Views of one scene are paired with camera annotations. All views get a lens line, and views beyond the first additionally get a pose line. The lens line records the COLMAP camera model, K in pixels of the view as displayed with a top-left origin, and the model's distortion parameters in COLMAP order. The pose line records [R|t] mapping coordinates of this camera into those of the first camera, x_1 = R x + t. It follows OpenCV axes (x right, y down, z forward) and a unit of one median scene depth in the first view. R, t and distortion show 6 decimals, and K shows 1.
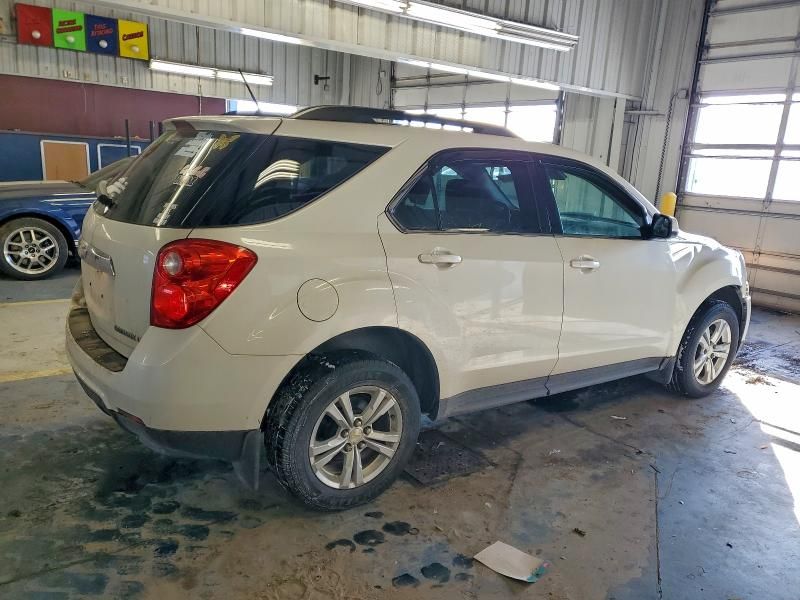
lens RADIAL K [[609.3, 0, 399.0], [0, 609.3, 301.0], [0, 0, 1]] dist [0.001015, -0.003199]
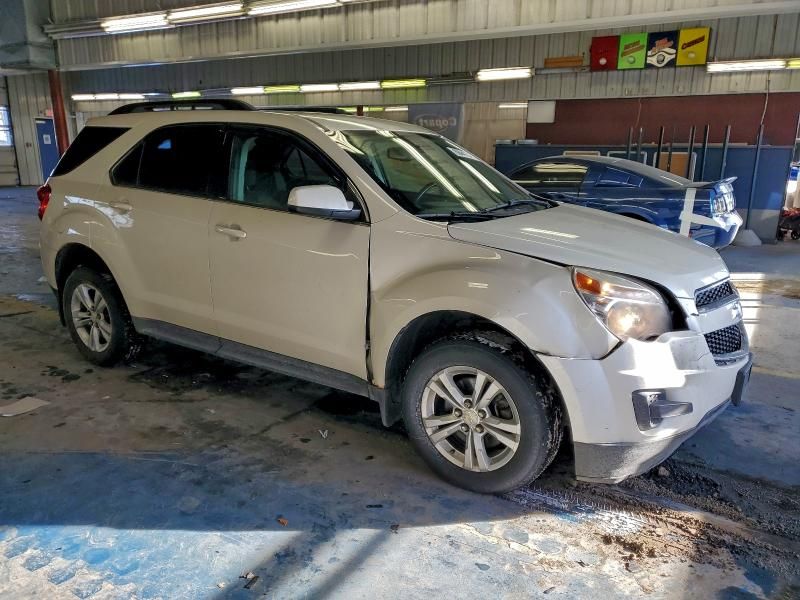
lens RADIAL K [[577.0, 0, 400.2], [0, 577.0, 298.5], [0, 0, 1]] dist [0.005822, 0.002911]
pose [[0.394401, 0.171756, -0.902744, 0.335110], [-0.190007, 0.976390, 0.102756, -0.027888], [0.899080, 0.131001, 0.417725, 0.229572]]
